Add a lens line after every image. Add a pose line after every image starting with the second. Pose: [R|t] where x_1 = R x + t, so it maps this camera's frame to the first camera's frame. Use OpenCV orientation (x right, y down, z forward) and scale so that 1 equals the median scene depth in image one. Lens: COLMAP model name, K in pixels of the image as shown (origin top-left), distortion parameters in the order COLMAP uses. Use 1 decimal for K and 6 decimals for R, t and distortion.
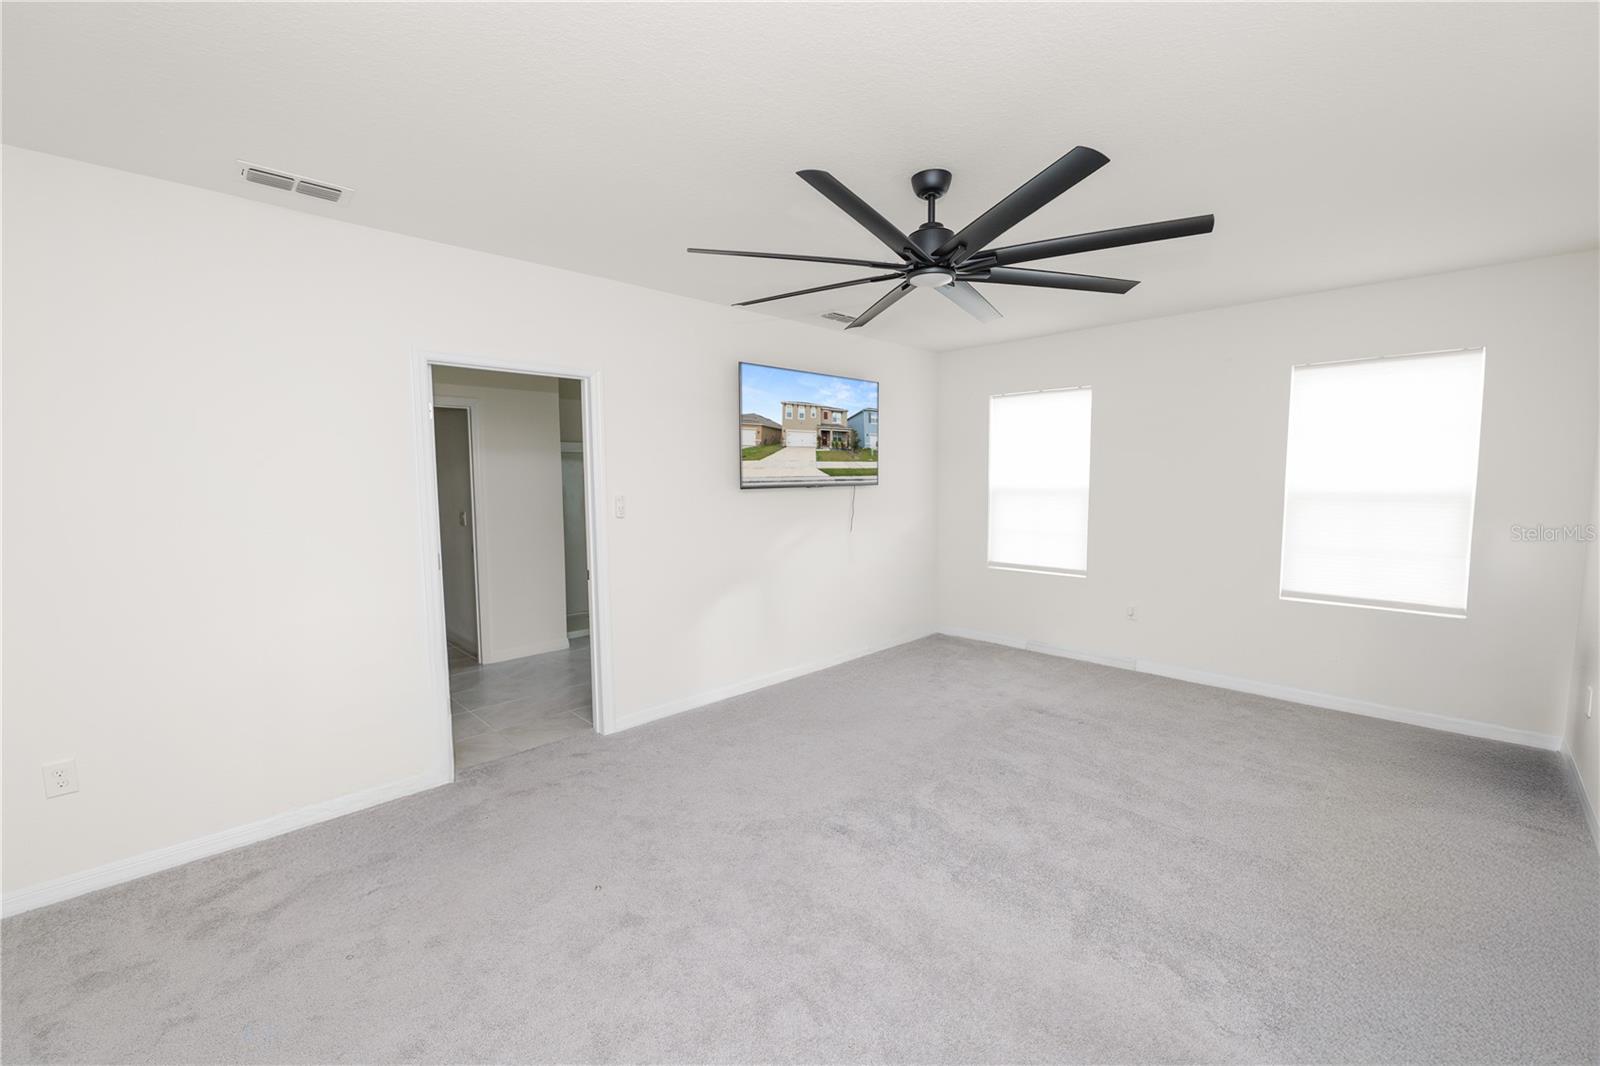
lens RADIAL K [[650.0, 0, 800.7], [0, 650.0, 533.7], [0, 0, 1]] dist [-0.013709, 0.000917]
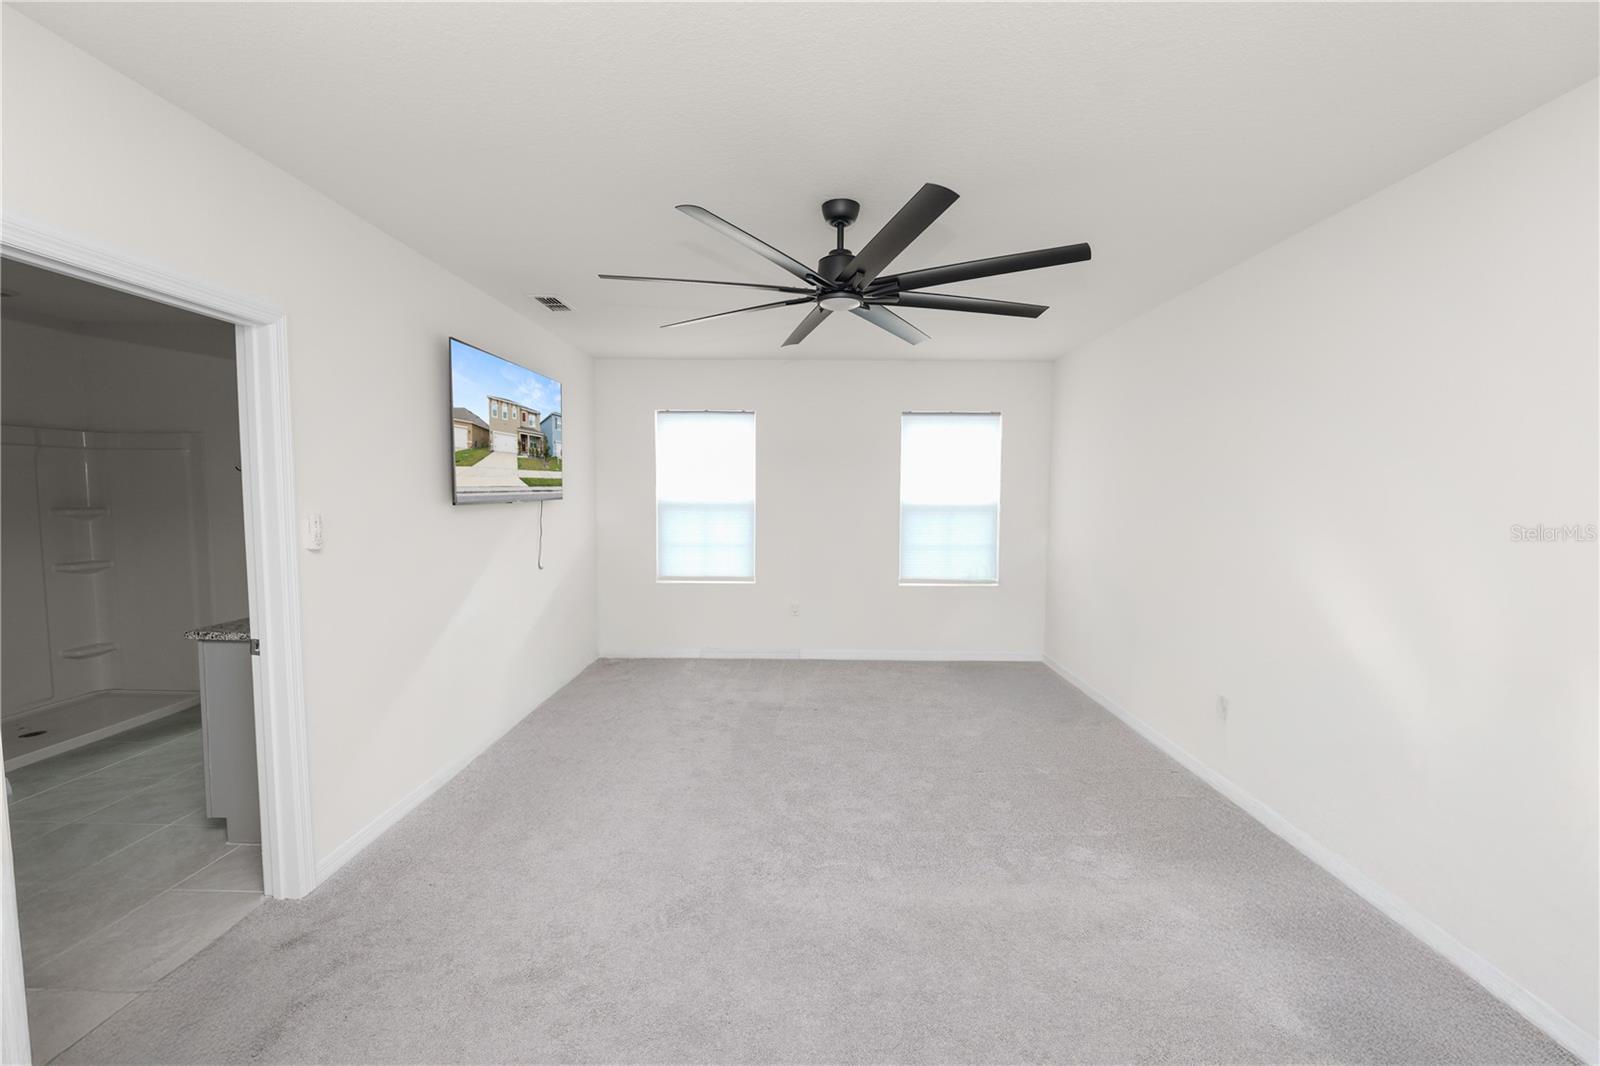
lens RADIAL K [[650.0, 0, 800.7], [0, 650.0, 533.7], [0, 0, 1]] dist [-0.013709, 0.000917]
pose [[0.713760, -0.035527, 0.699489, -0.317718], [0.050423, 0.998728, -0.000727, -0.013659], [-0.698573, 0.035789, 0.714643, 0.169341]]
